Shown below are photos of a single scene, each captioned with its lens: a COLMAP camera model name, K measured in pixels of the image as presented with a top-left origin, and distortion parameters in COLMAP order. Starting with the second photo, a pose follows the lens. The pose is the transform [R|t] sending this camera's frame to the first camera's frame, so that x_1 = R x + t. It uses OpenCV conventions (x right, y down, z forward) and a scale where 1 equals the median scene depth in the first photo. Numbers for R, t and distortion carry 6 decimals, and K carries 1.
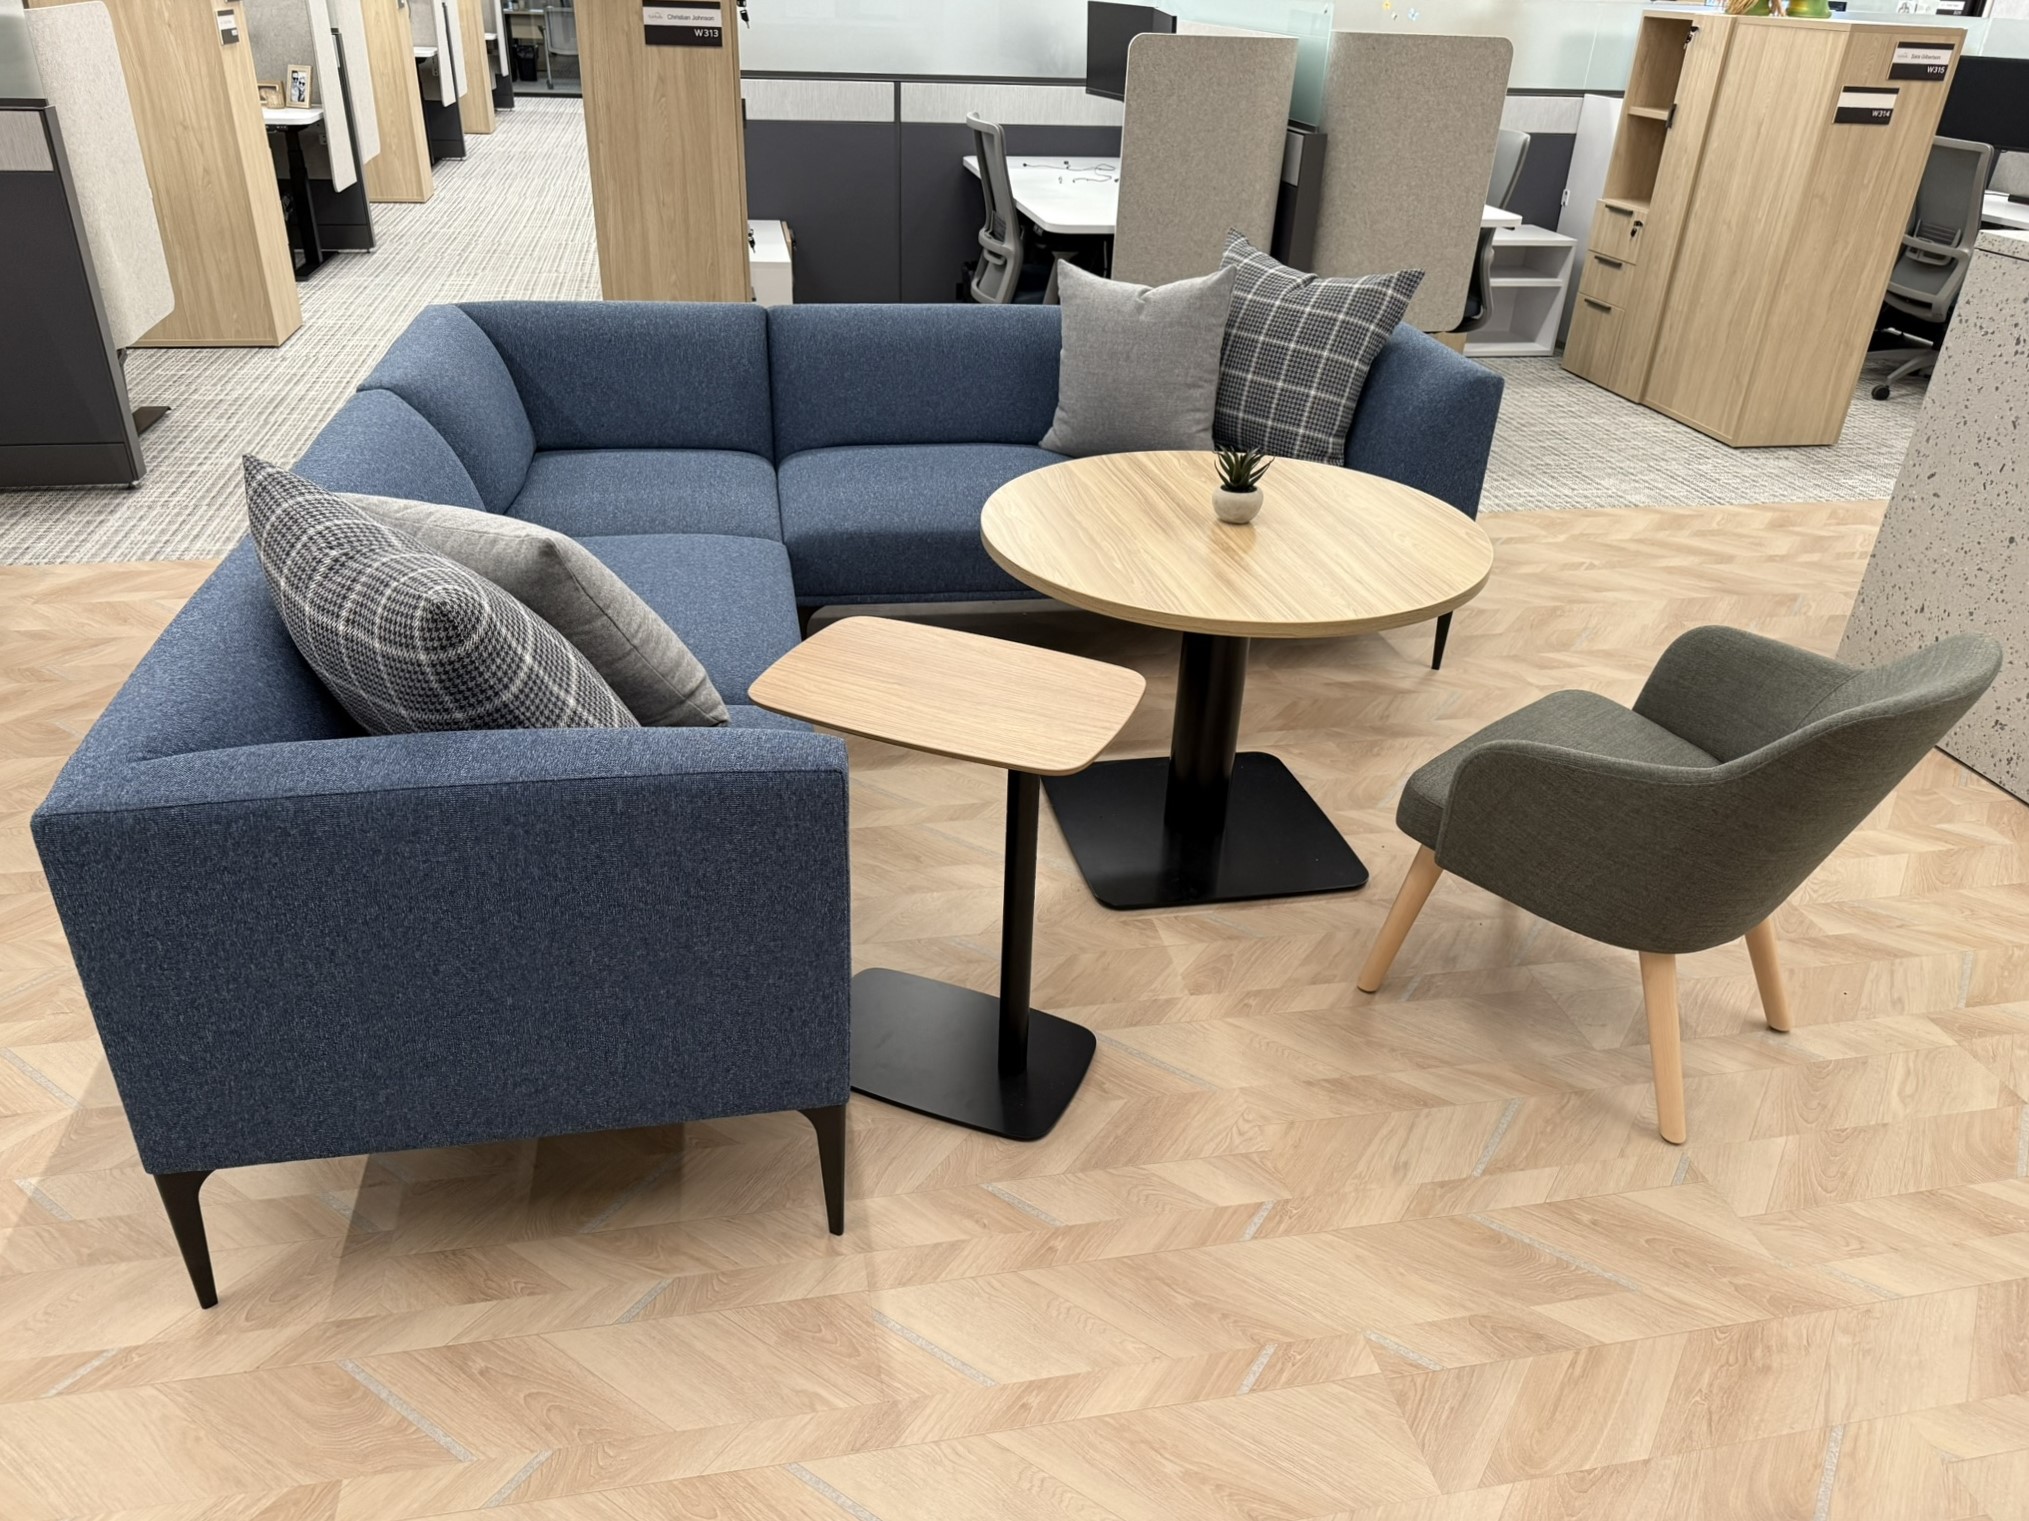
lens RADIAL K [[1514.2, 0, 1022.7], [0, 1514.2, 756.6], [0, 0, 1]] dist [0.003571, 0.001266]
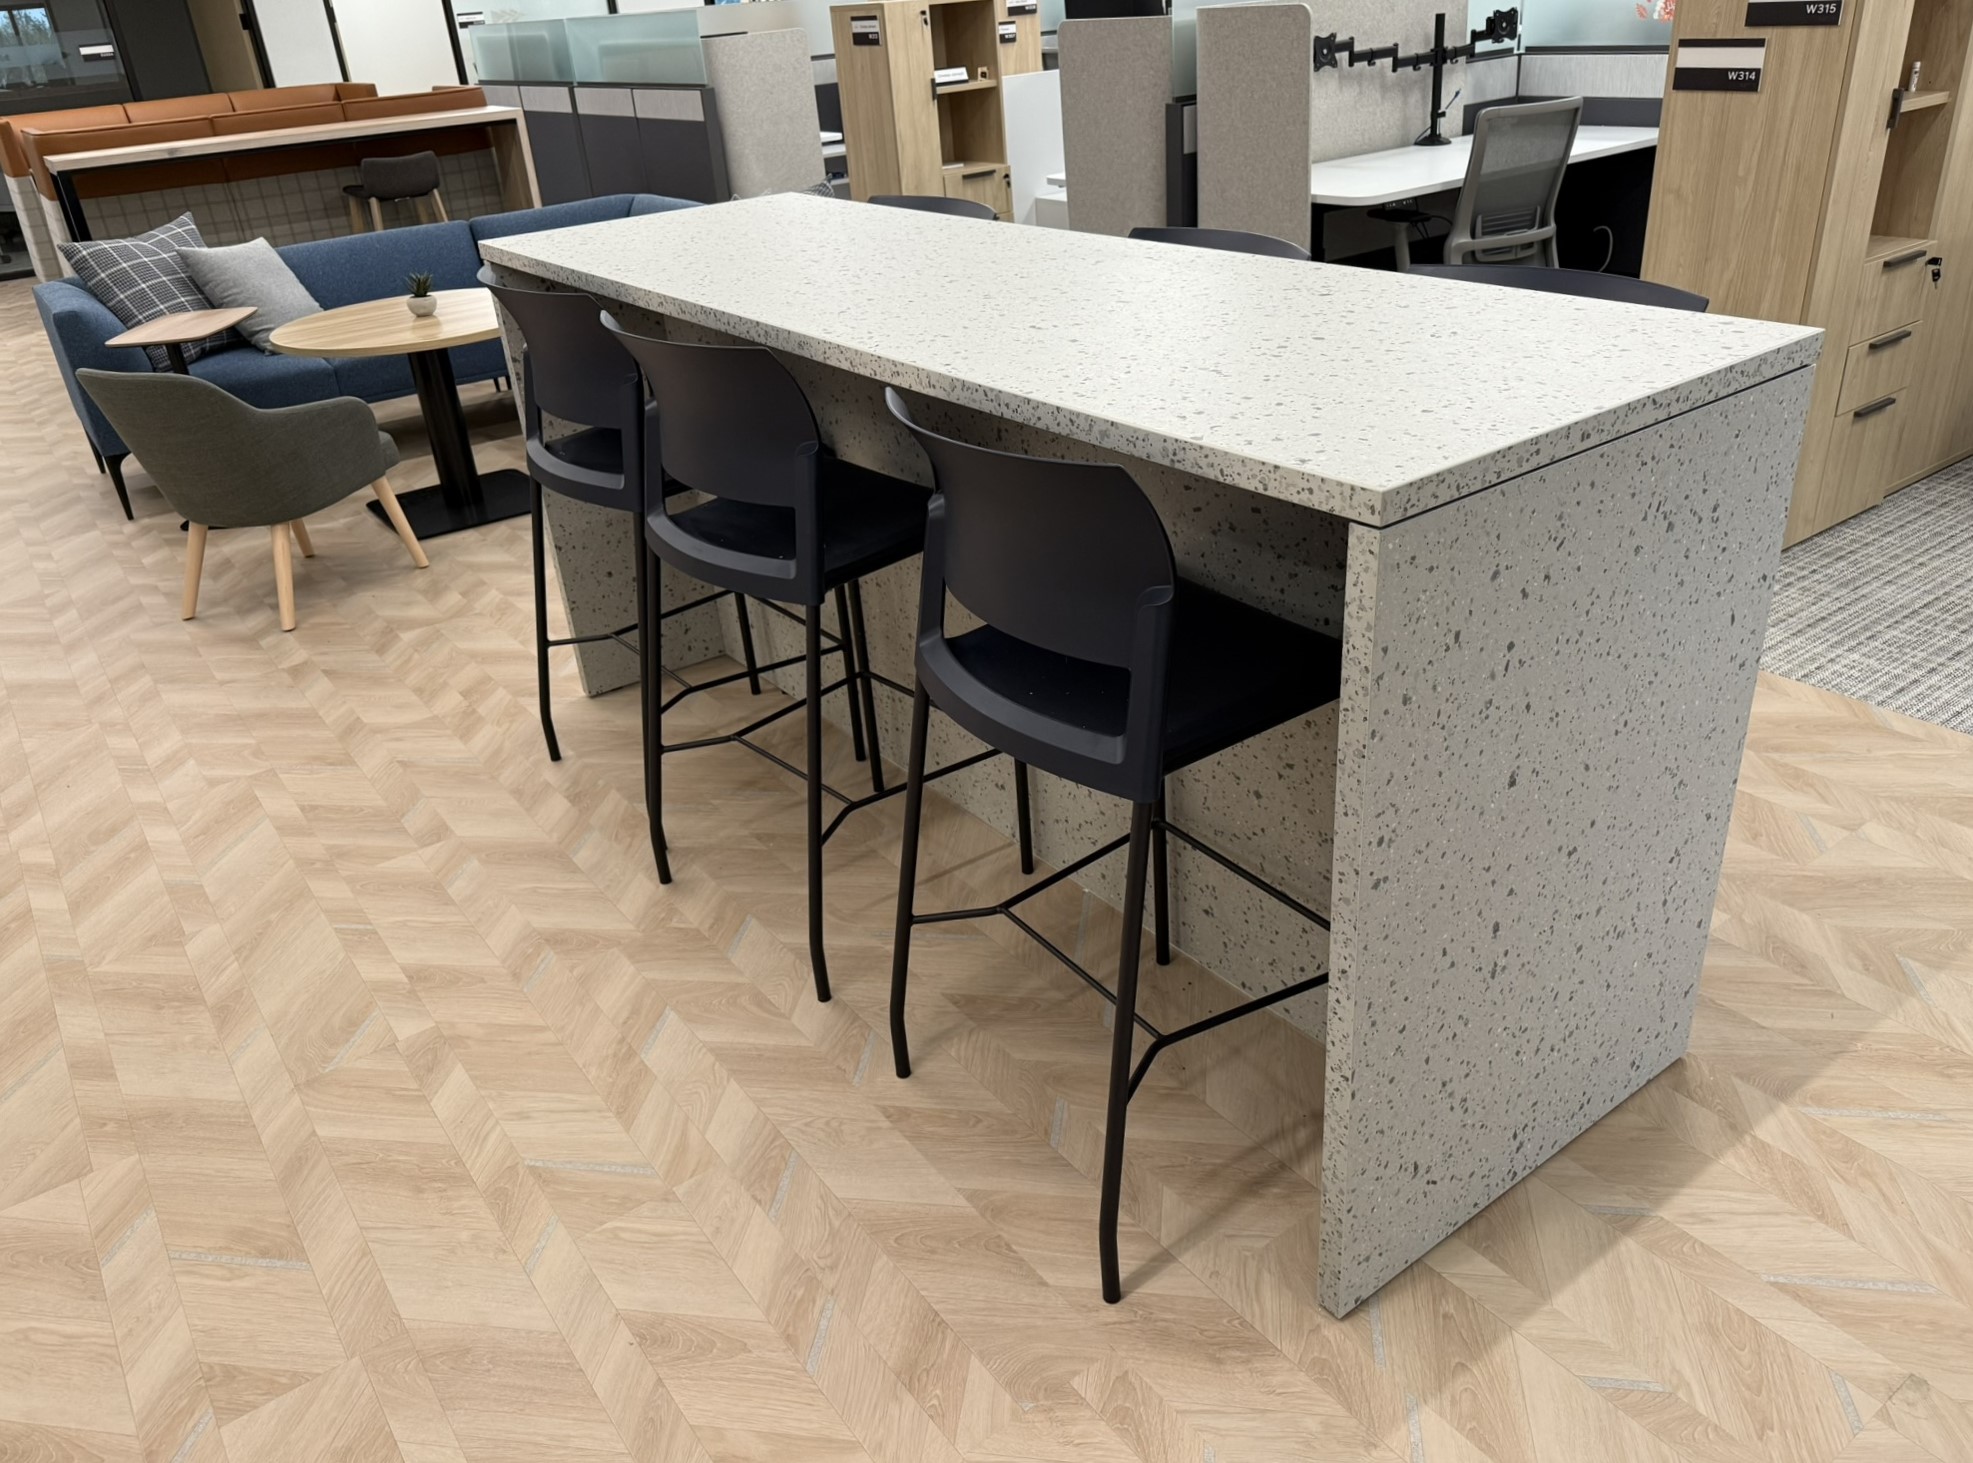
lens RADIAL K [[1430.4, 0, 988.7], [0, 1430.4, 778.6], [0, 0, 1]] dist [0.010758, 0.001954]
pose [[0.395481, 0.398908, -0.827326, 1.161712], [-0.325196, 0.903226, 0.280053, -0.212219], [0.858978, 0.158287, 0.486932, 0.446287]]
